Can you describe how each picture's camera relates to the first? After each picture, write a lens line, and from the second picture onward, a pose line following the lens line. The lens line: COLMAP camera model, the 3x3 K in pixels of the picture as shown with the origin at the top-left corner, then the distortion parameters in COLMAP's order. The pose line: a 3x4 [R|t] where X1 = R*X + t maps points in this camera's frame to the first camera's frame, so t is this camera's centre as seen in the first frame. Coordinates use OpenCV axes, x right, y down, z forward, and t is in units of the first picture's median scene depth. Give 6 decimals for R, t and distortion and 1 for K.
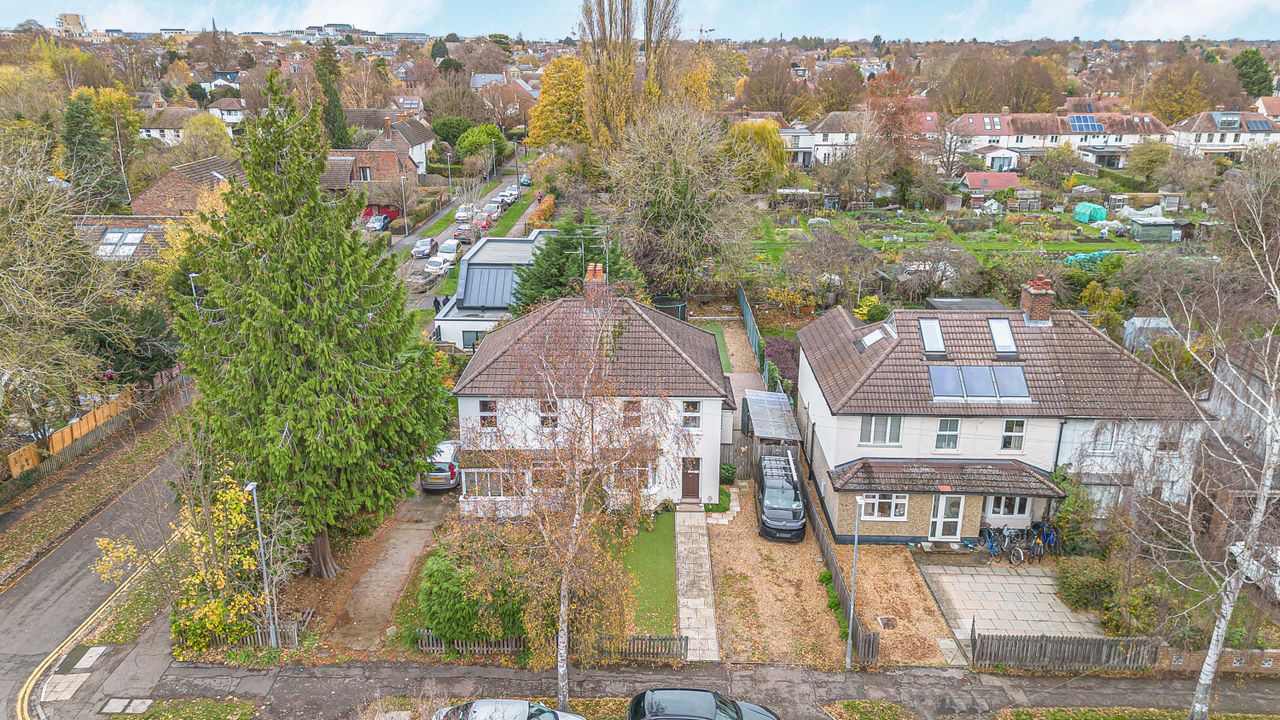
lens RADIAL K [[914.5, 0, 643.1], [0, 914.5, 361.0], [0, 0, 1]] dist [0.125991, -0.152389]
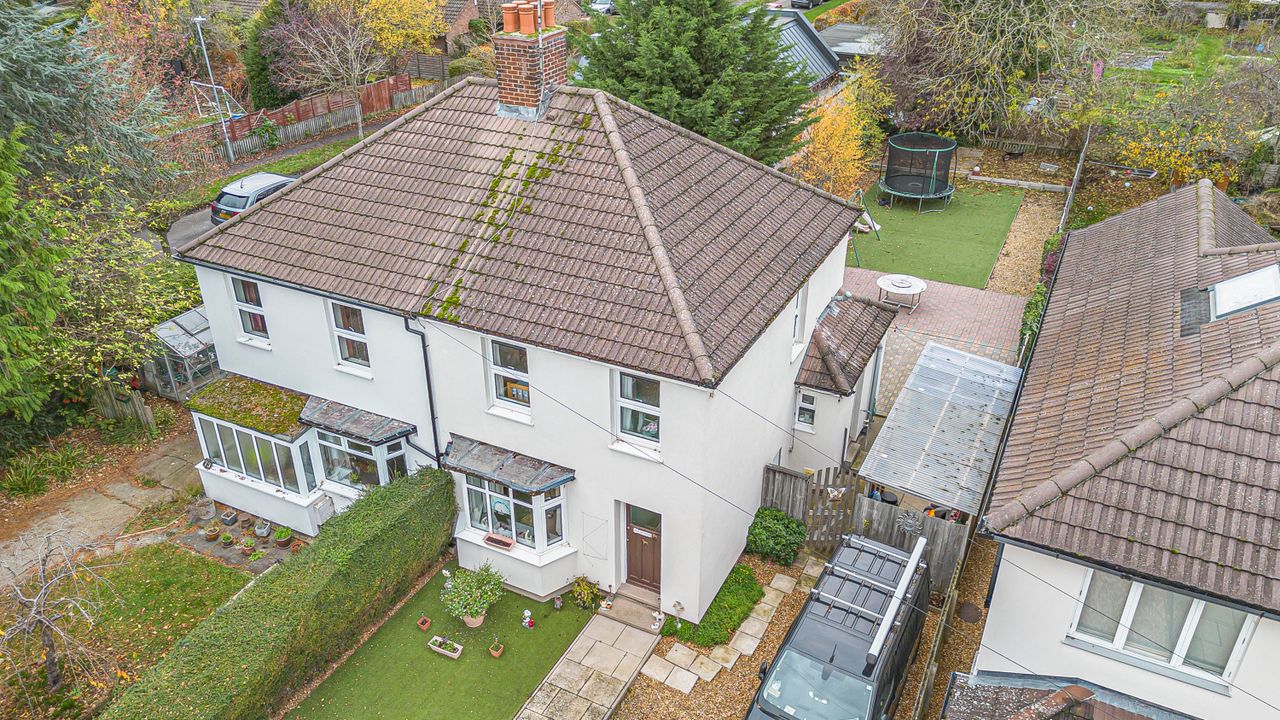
lens RADIAL K [[914.5, 0, 643.1], [0, 914.5, 361.0], [0, 0, 1]] dist [0.125991, -0.152389]
pose [[0.901237, 0.206026, -0.381214, 0.195979], [-0.138959, 0.970690, 0.196089, -0.036476], [0.410440, -0.123750, 0.903451, 0.642860]]
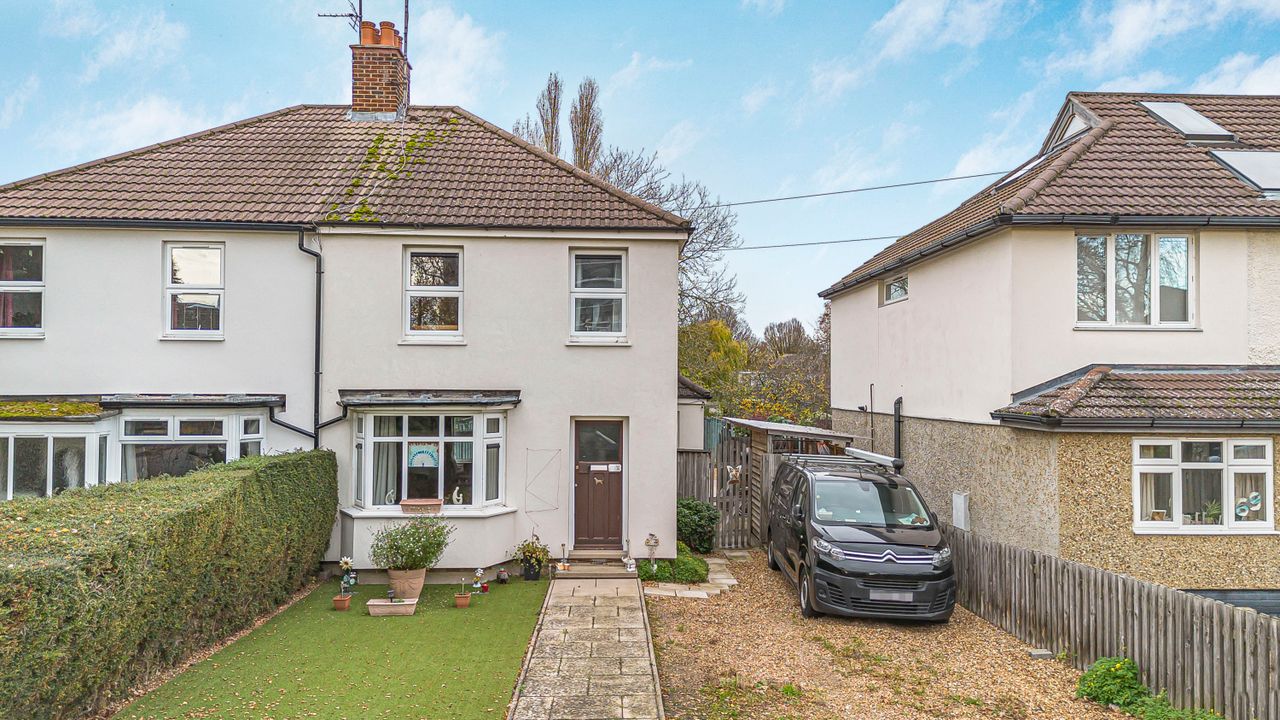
lens RADIAL K [[914.5, 0, 643.1], [0, 914.5, 361.0], [0, 0, 1]] dist [0.125991, -0.152389]
pose [[0.998302, 0.001330, 0.058240, 0.049221], [0.019237, 0.936129, -0.351130, 0.211964], [-0.054987, 0.351654, 0.934514, 0.653185]]
